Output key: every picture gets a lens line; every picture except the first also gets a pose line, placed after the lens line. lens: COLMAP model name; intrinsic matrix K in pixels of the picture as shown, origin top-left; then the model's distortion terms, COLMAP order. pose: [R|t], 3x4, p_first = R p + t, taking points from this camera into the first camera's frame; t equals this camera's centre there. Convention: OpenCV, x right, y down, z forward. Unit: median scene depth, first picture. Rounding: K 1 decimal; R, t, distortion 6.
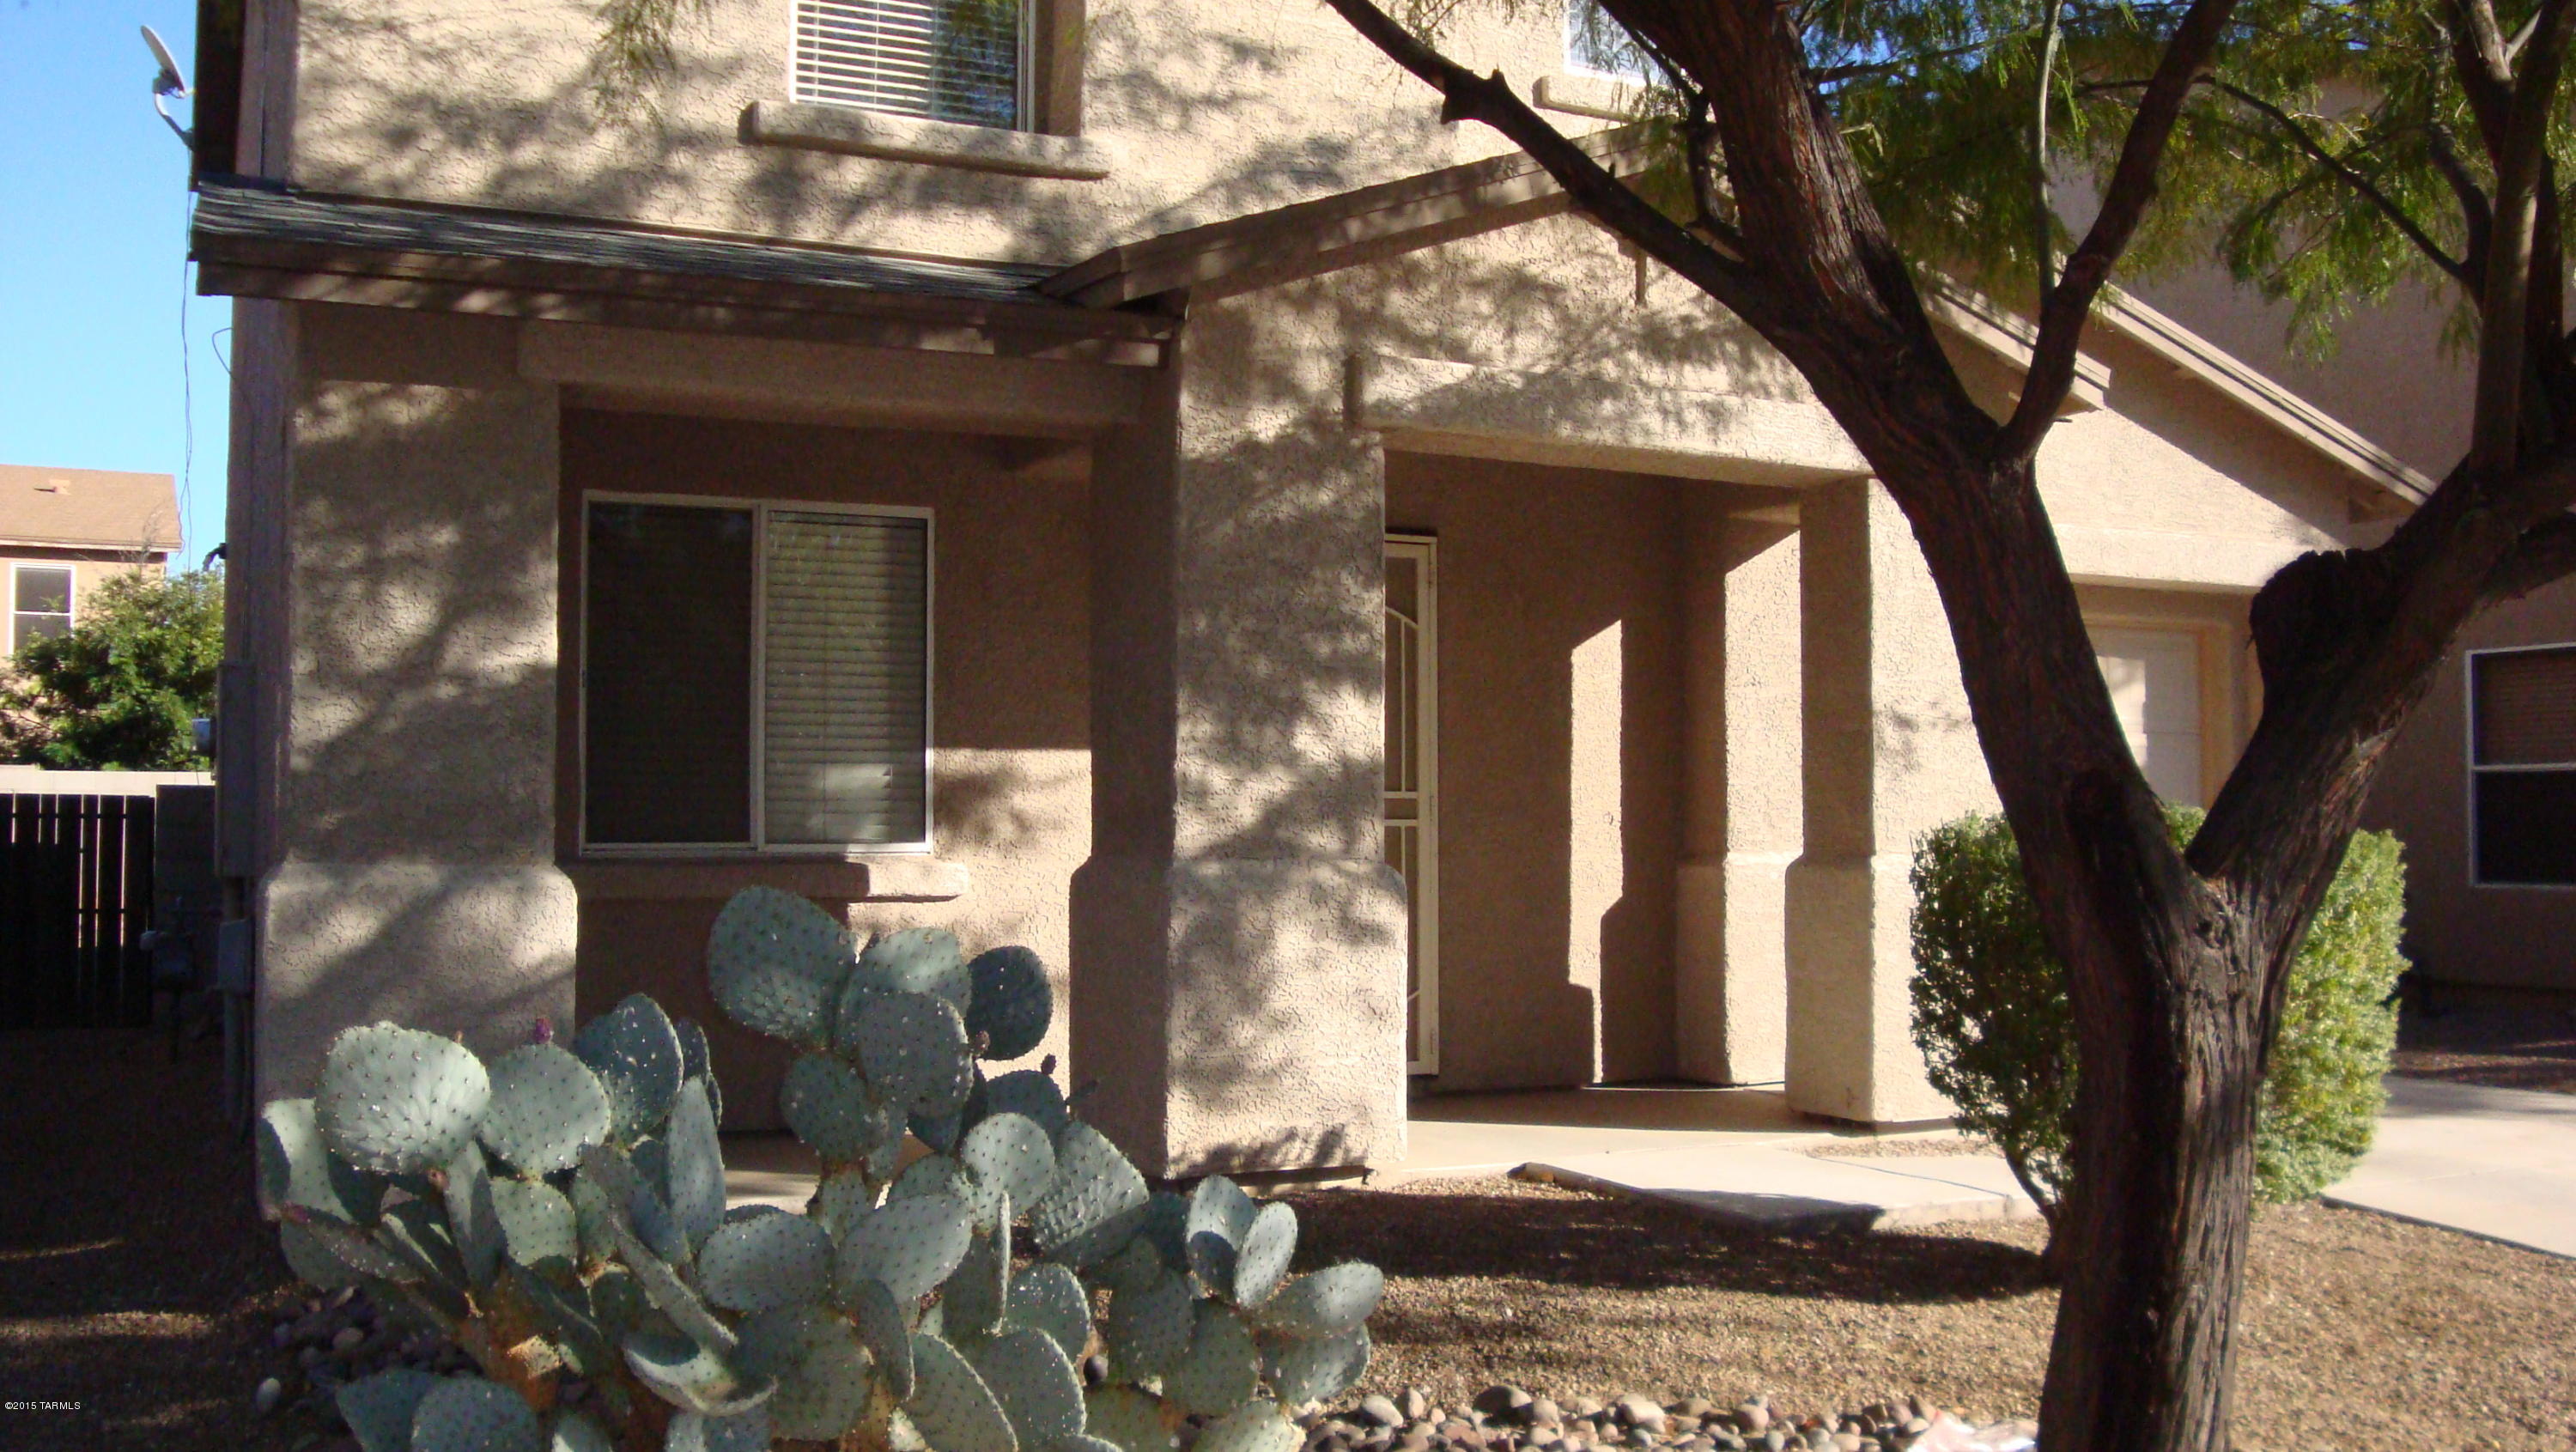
lens RADIAL K [[2335.9, 0, 1291.8], [0, 2335.9, 857.3], [0, 0, 1]] dist [-0.091804, 0.000000]
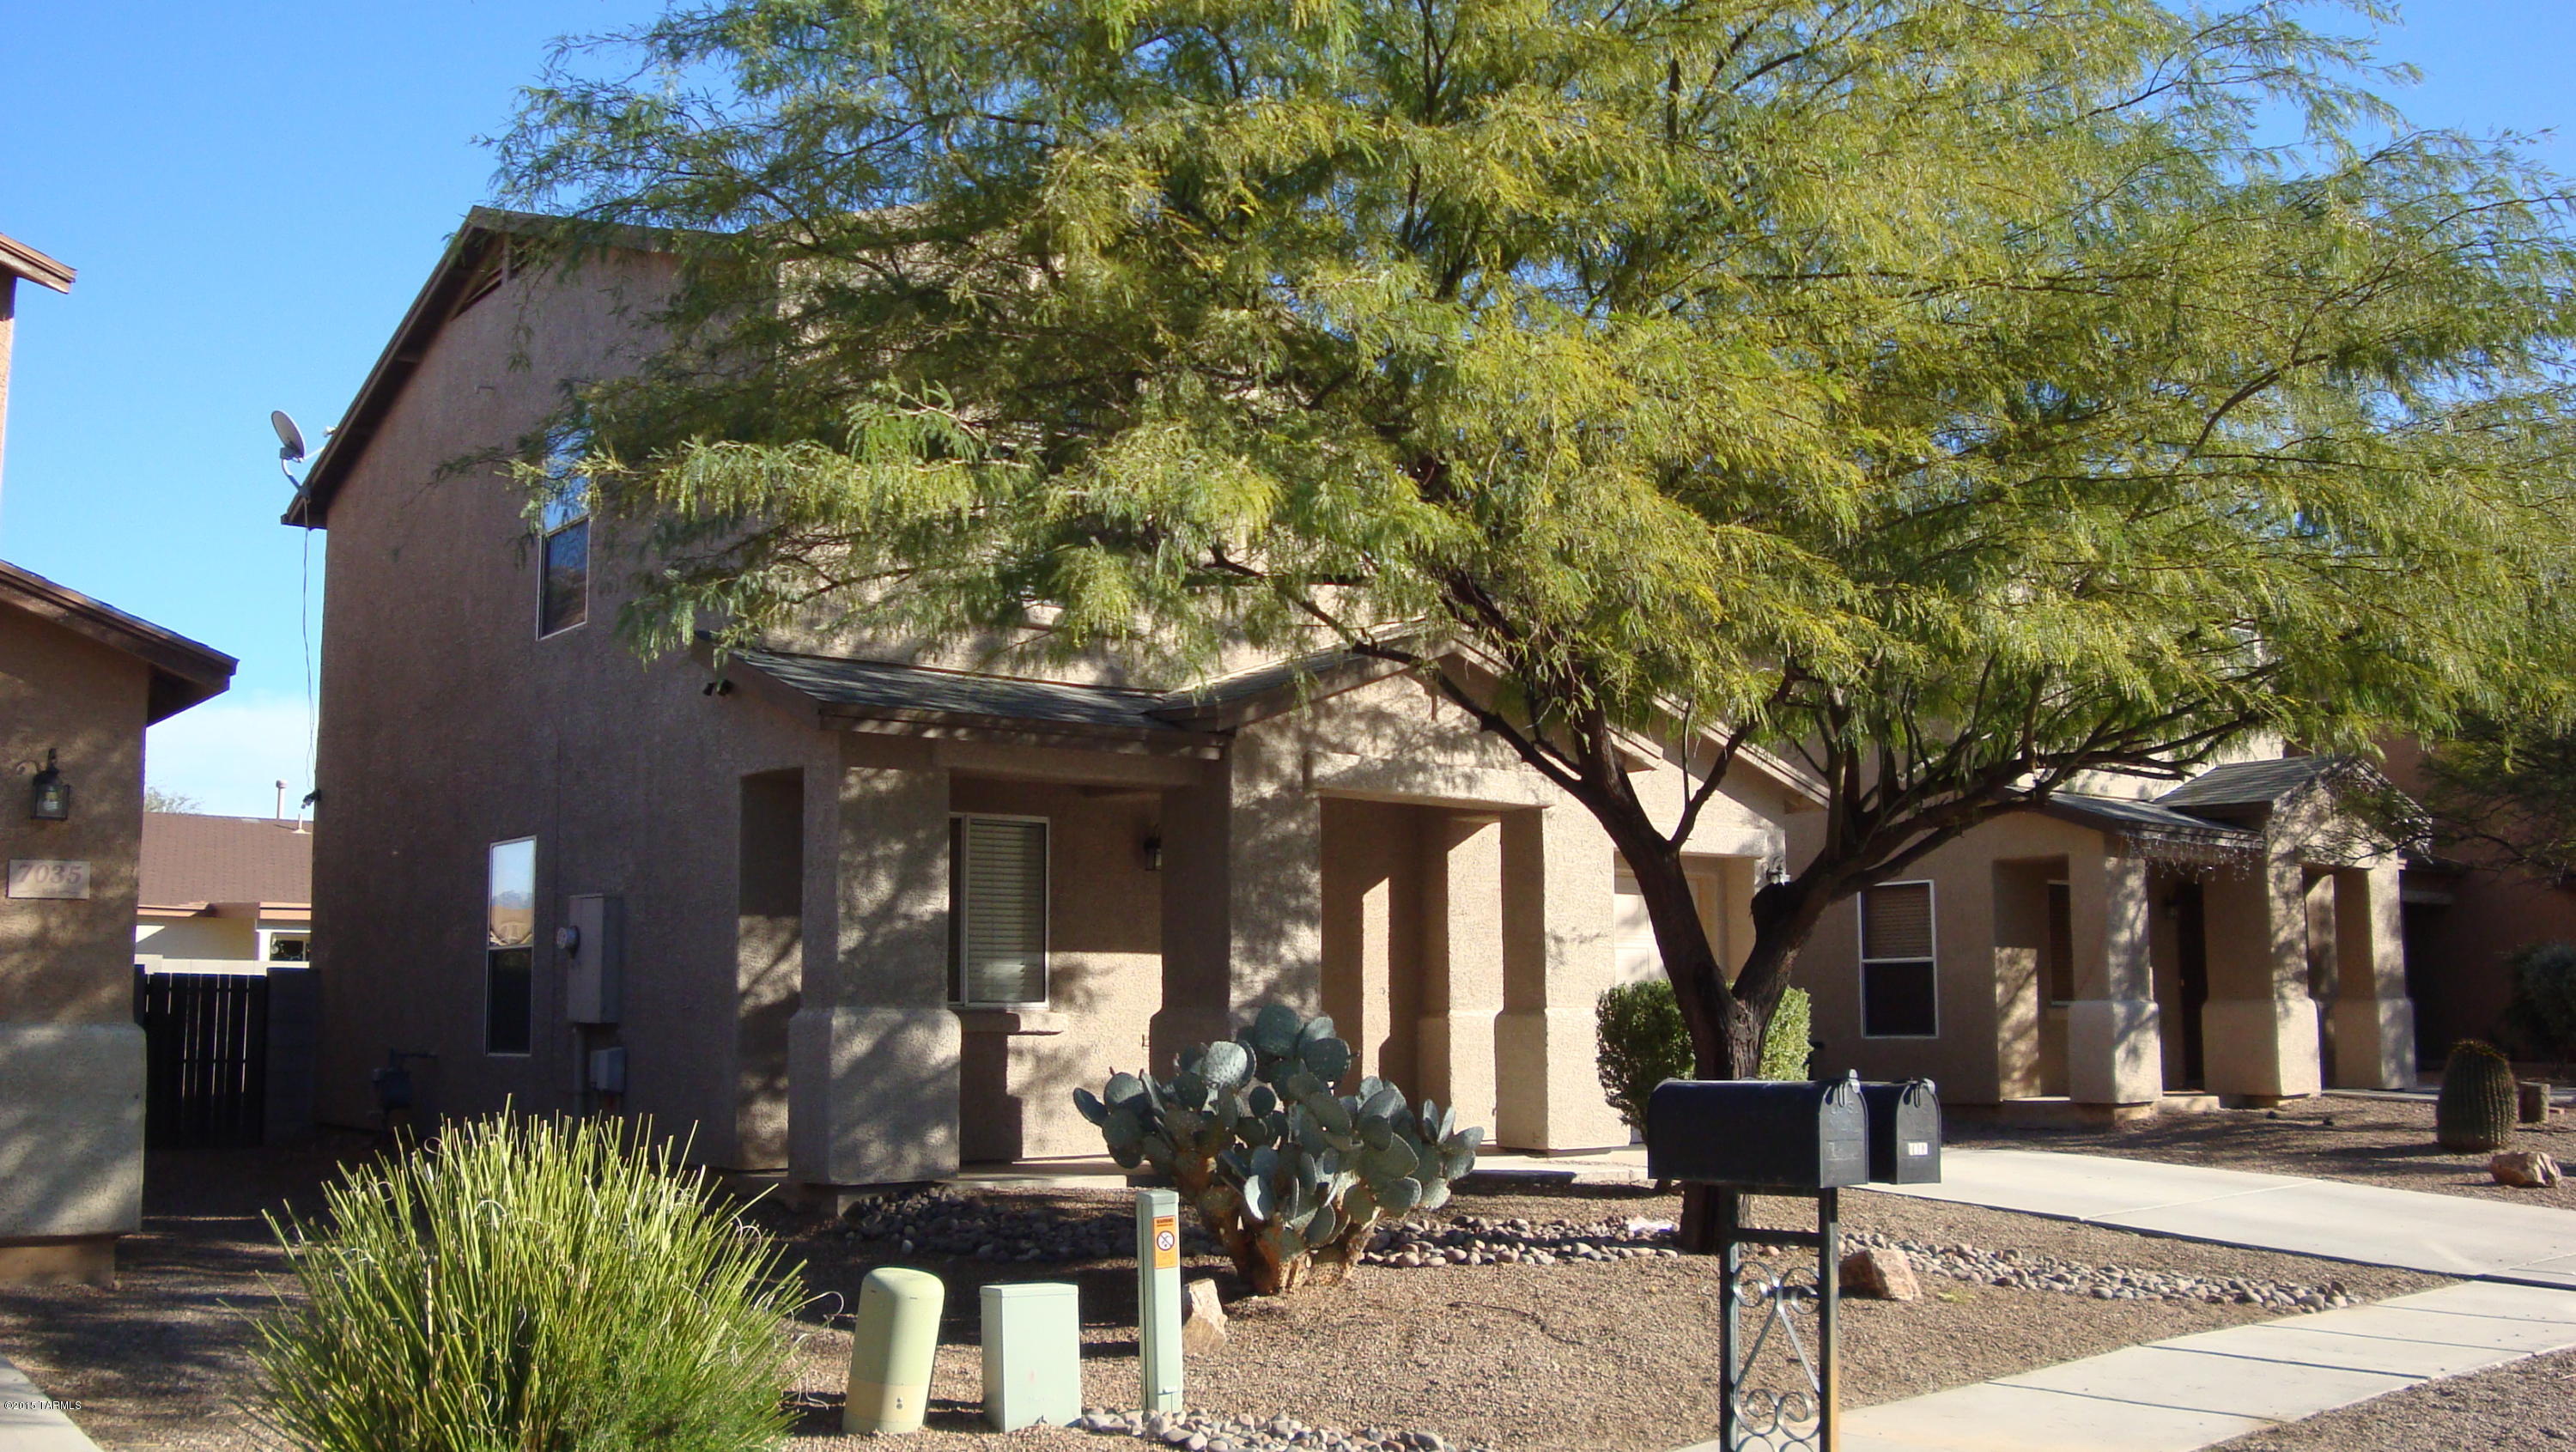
lens RADIAL K [[2512.7, 0, 1284.5], [0, 2512.7, 723.9], [0, 0, 1]] dist [-0.069024, 0.000000]
pose [[0.973274, 0.021121, 0.228675, -0.464265], [0.009173, 0.991391, -0.130612, 0.036423], [-0.229465, 0.129219, 0.964701, -1.025583]]
